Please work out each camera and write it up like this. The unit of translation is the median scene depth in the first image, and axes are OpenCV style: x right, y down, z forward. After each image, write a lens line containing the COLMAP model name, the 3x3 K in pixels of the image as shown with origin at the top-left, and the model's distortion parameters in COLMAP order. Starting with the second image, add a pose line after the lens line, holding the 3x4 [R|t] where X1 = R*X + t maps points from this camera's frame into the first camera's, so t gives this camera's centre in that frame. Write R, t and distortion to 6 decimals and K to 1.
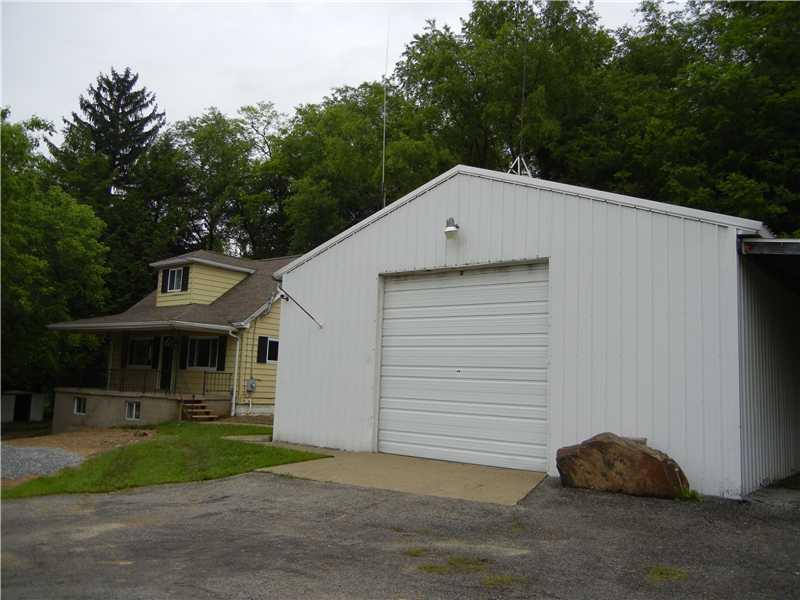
lens RADIAL K [[690.6, 0, 400.5], [0, 690.6, 296.6], [0, 0, 1]] dist [-0.002174, 0.008859]
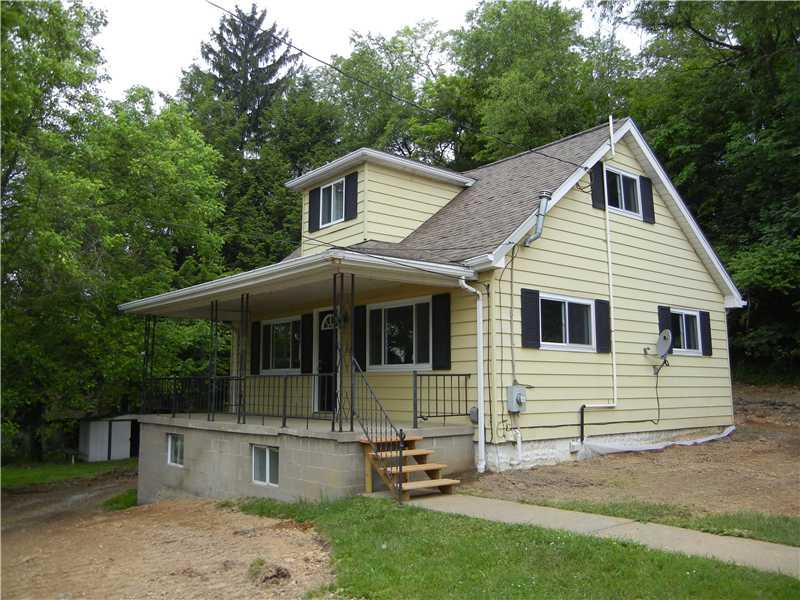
lens RADIAL K [[690.6, 0, 399.2], [0, 690.6, 300.6], [0, 0, 1]] dist [-0.002174, 0.008859]
pose [[0.975755, -0.065654, -0.208786, -0.183404], [0.065578, 0.997821, -0.007296, 0.061069], [0.208810, -0.006573, 0.977934, 0.529130]]
